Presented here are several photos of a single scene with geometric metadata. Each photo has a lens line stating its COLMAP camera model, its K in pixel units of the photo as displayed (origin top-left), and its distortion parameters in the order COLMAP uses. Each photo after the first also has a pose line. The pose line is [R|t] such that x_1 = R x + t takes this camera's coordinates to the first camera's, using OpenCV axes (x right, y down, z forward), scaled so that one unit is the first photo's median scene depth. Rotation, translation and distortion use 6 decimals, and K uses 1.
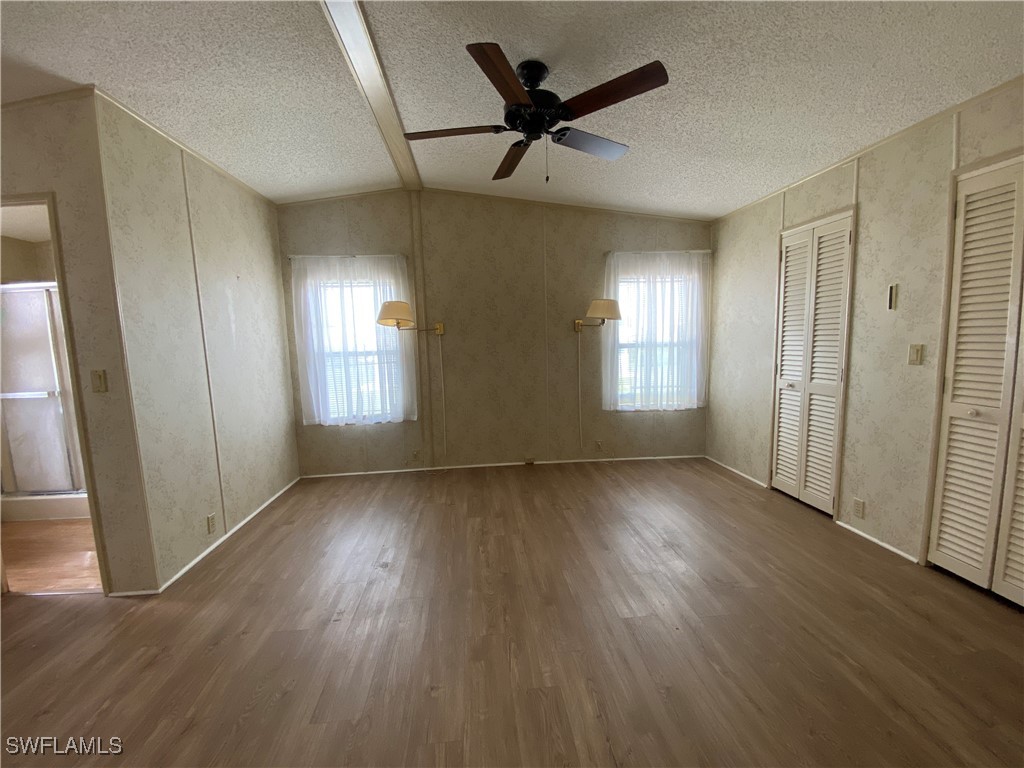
lens RADIAL K [[427.6, 0, 512.0], [0, 427.6, 384.0], [0, 0, 1]] dist [0.080286, -0.054641]
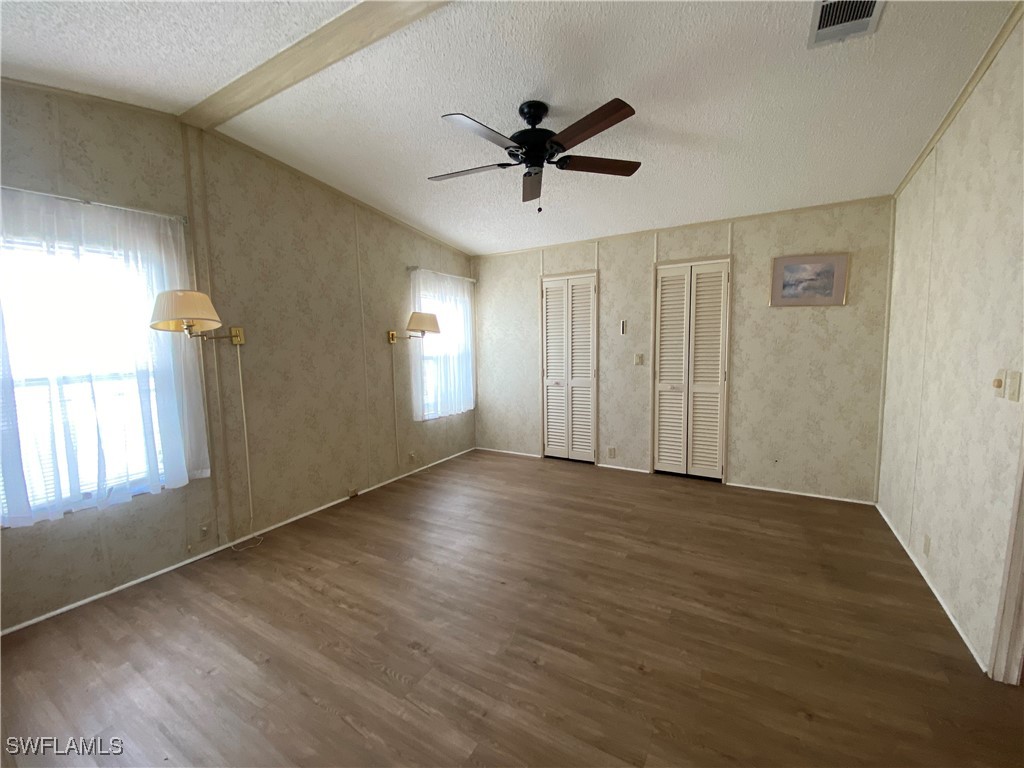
lens RADIAL K [[417.1, 0, 512.0], [0, 417.1, 384.0], [0, 0, 1]] dist [0.018244, -0.020941]
pose [[0.569443, -0.064846, 0.819469, -0.505039], [0.089750, 0.995829, 0.016435, -0.025522], [-0.817117, 0.064188, 0.572887, 0.275143]]
